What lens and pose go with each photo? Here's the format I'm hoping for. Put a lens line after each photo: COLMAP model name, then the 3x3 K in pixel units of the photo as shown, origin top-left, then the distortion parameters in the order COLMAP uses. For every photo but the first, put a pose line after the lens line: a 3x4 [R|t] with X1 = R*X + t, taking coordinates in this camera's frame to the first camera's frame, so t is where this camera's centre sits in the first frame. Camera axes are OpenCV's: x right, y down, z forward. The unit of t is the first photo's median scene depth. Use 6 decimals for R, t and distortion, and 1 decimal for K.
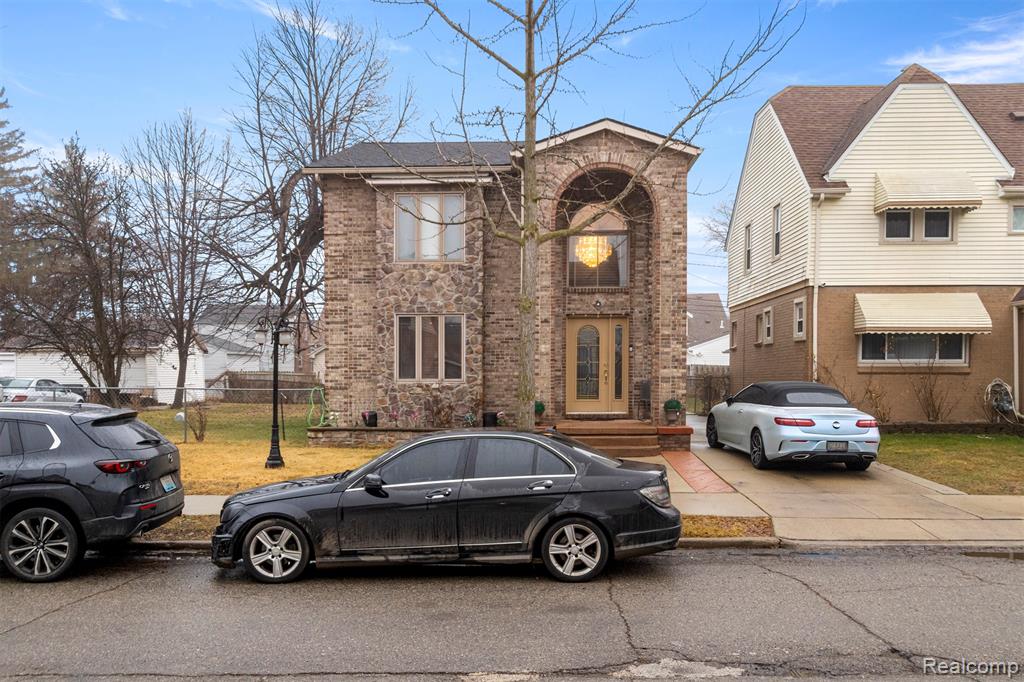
lens RADIAL K [[898.0, 0, 507.4], [0, 898.0, 376.4], [0, 0, 1]] dist [0.039534, 0.003872]
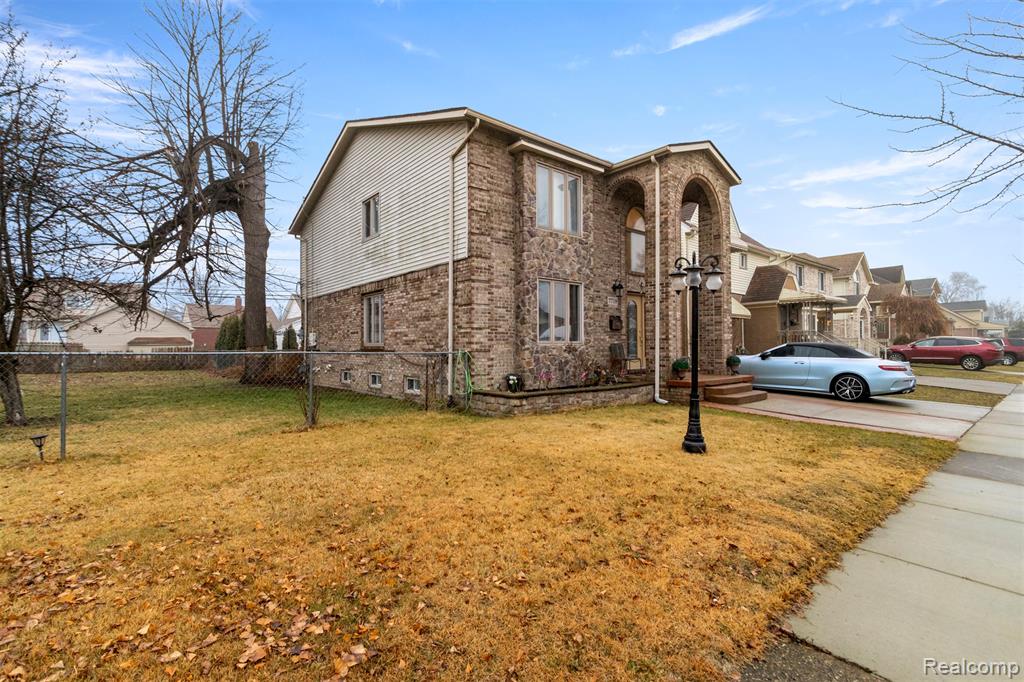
lens RADIAL K [[460.4, 0, 504.1], [0, 460.4, 333.0], [0, 0, 1]] dist [-0.000290, 0.000009]
pose [[0.760652, 0.016732, 0.648944, -0.485956], [0.005284, 0.999475, -0.031963, 0.010320], [-0.649139, 0.027742, 0.760164, 0.618337]]
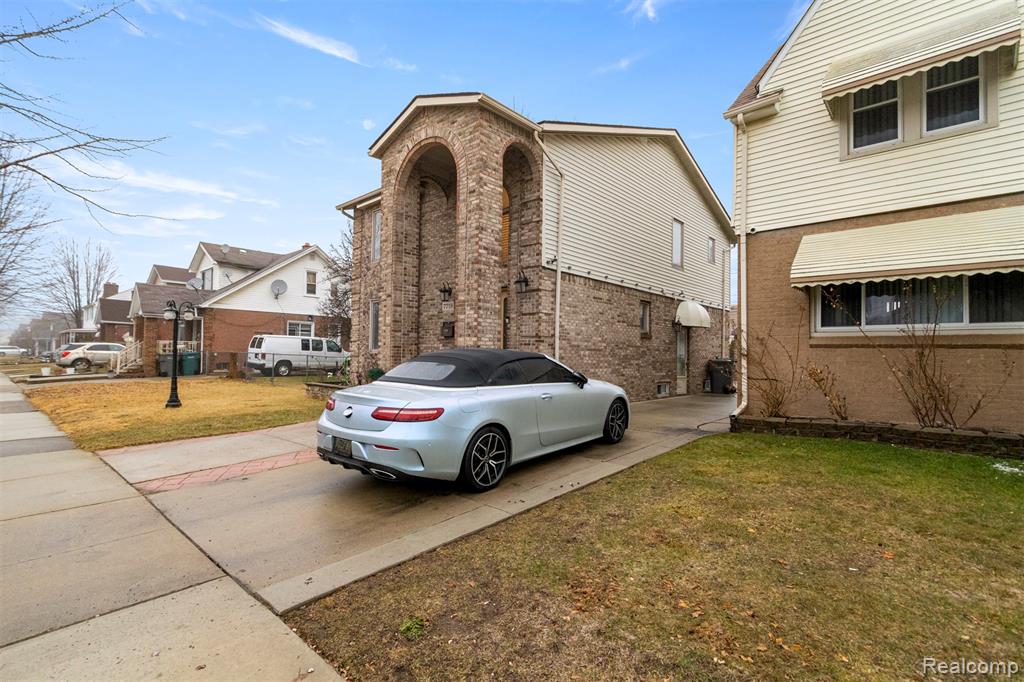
lens RADIAL K [[471.7, 0, 505.2], [0, 471.7, 333.2], [0, 0, 1]] dist [0.001017, 0.000094]
pose [[0.751016, -0.017410, -0.660055, 0.481927], [-0.019504, 0.998631, -0.048532, 0.009414], [0.659996, 0.049322, 0.749648, 0.599168]]
